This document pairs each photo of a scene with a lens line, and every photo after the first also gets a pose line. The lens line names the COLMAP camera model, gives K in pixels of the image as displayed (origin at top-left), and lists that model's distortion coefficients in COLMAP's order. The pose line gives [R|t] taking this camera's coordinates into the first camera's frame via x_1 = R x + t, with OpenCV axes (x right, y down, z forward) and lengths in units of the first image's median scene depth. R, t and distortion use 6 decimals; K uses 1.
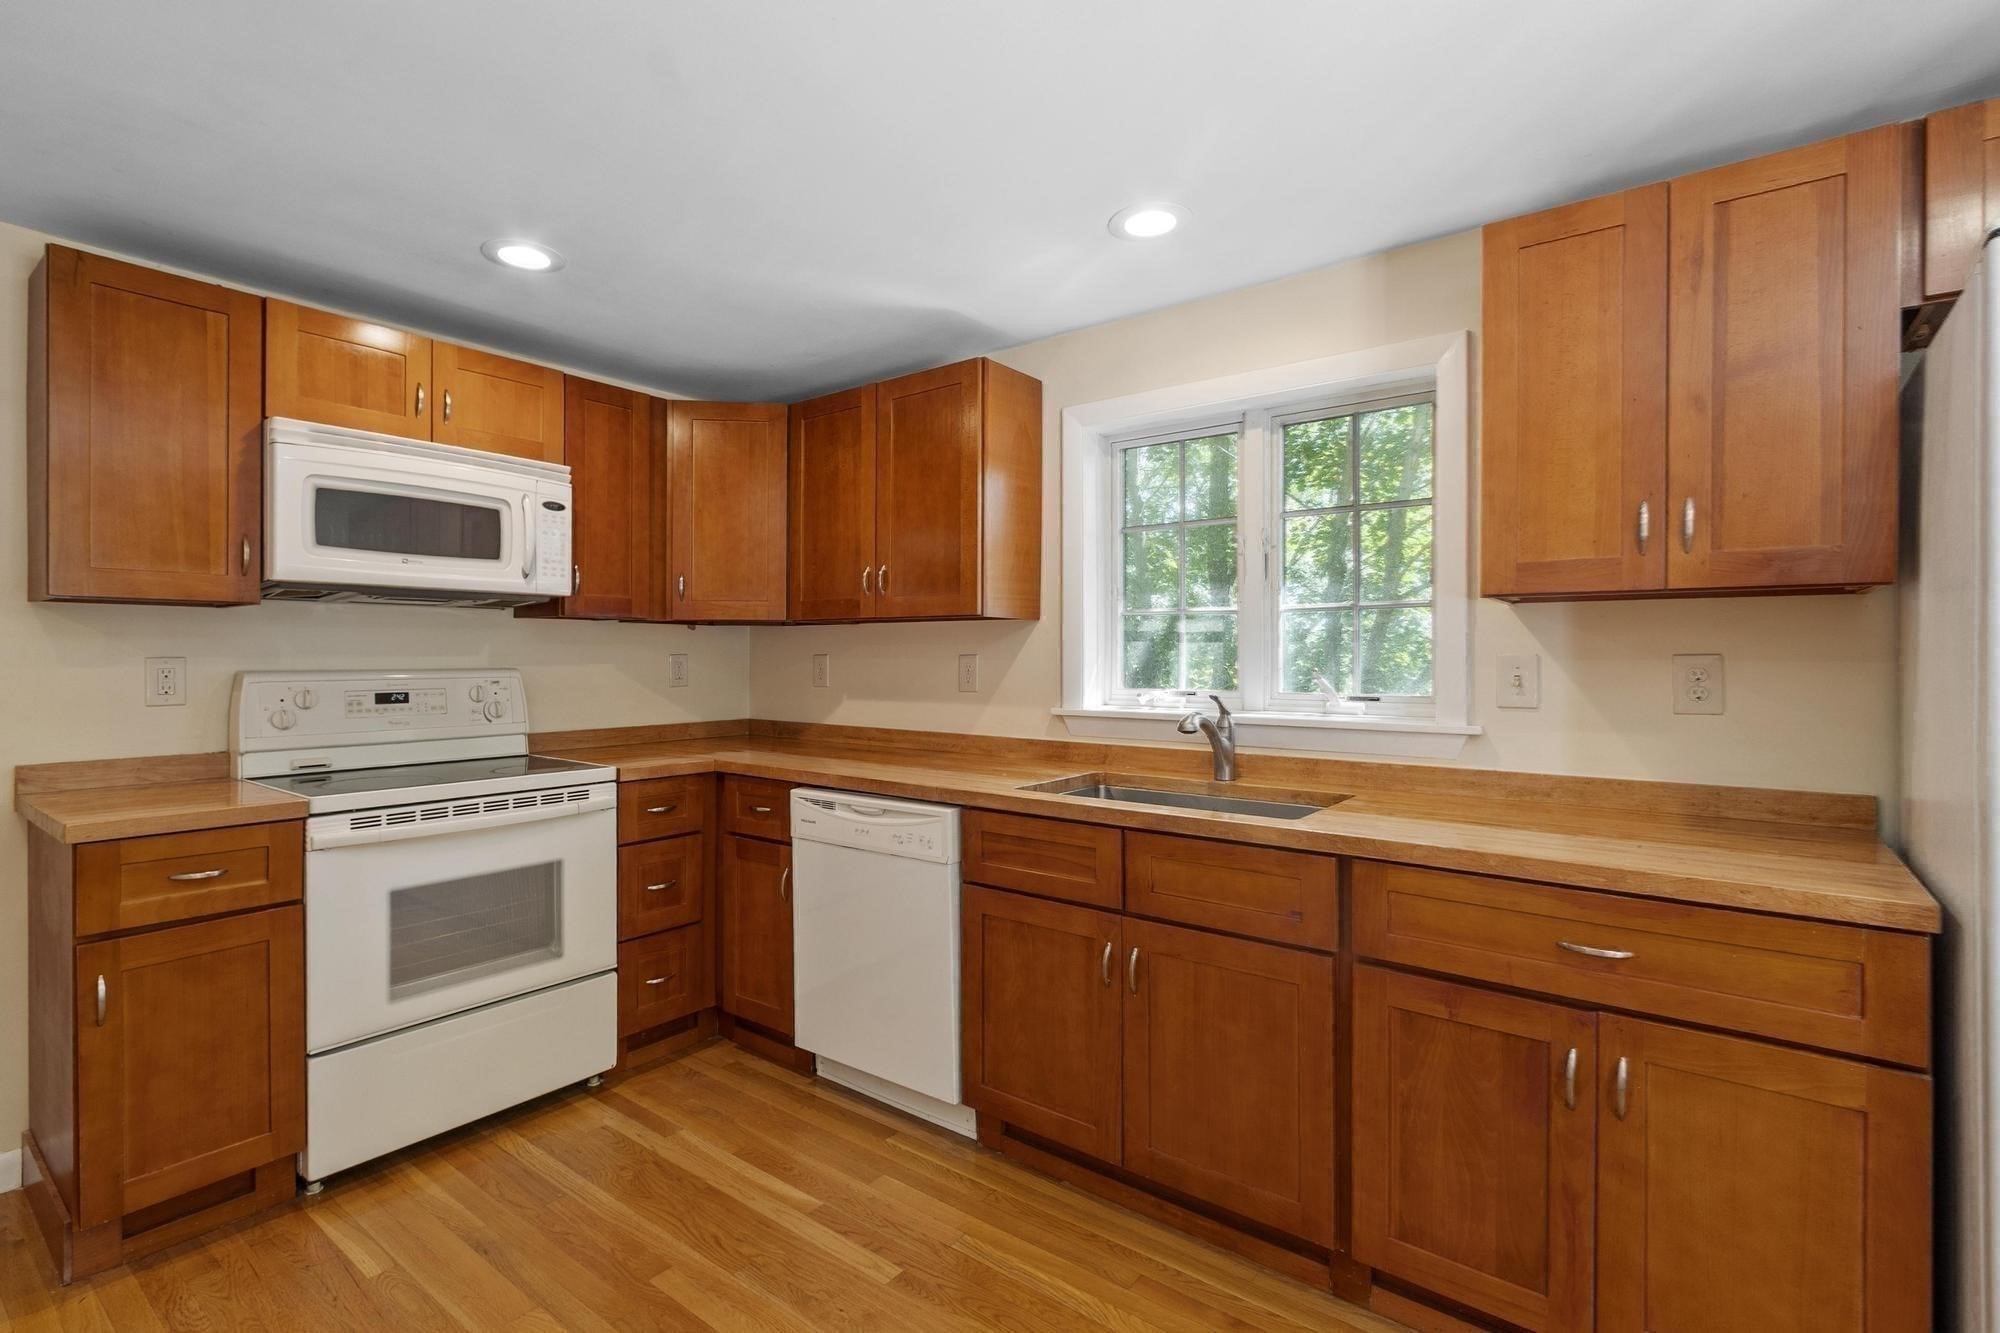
lens RADIAL K [[943.7, 0, 994.1], [0, 943.7, 657.5], [0, 0, 1]] dist [0.000574, -0.000116]
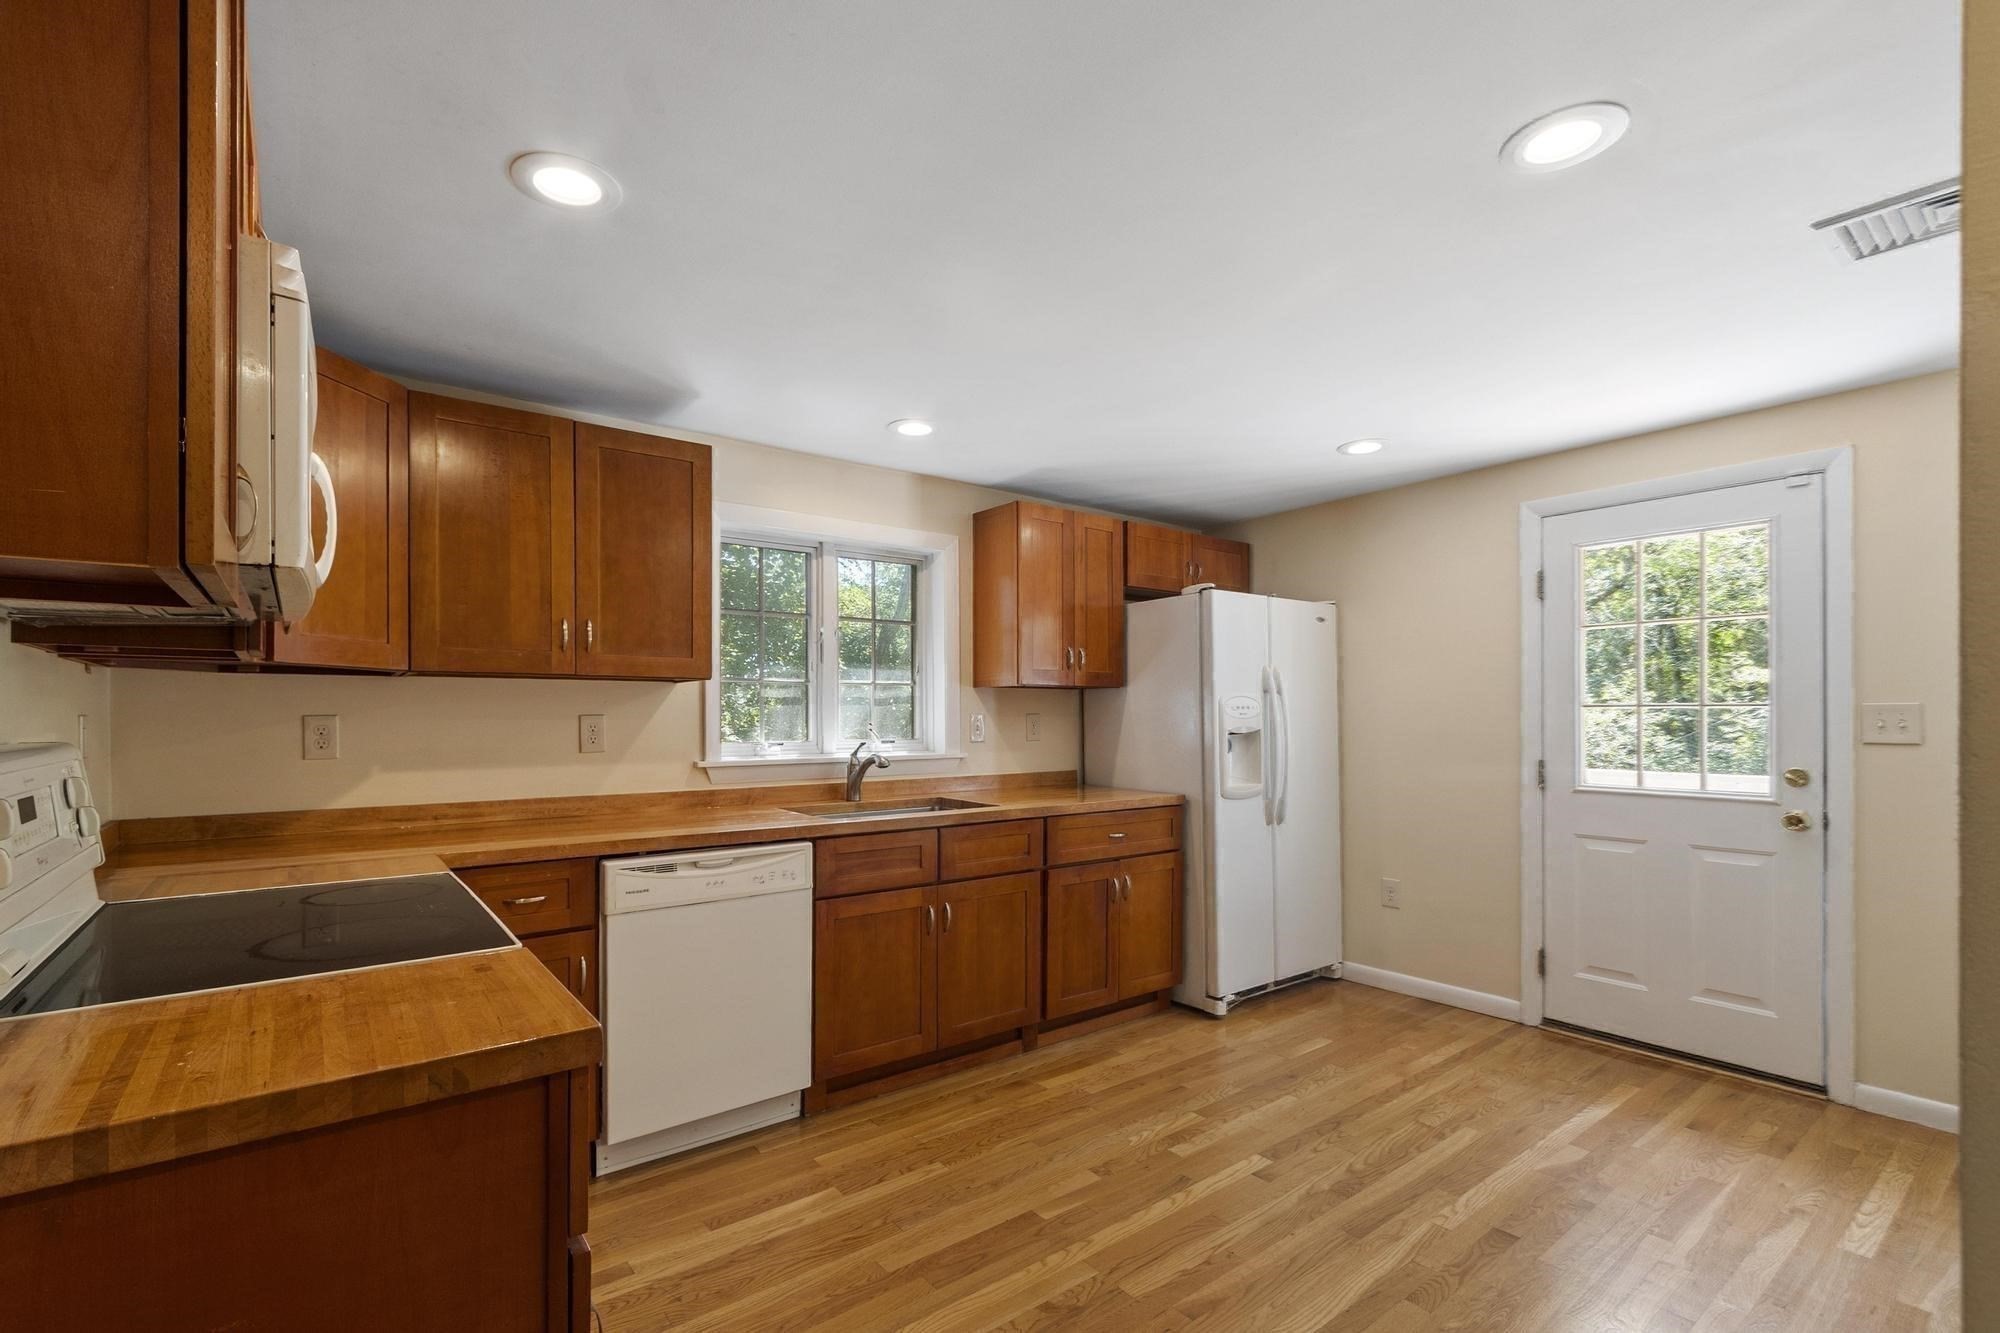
lens RADIAL K [[886.8, 0, 993.7], [0, 886.8, 698.9], [0, 0, 1]] dist [0.001133, 0.000144]
pose [[0.239644, 0.015944, 0.970730, -1.103322], [0.001924, 0.999855, -0.016898, -0.003663], [-0.970859, 0.005917, 0.239579, 0.498483]]
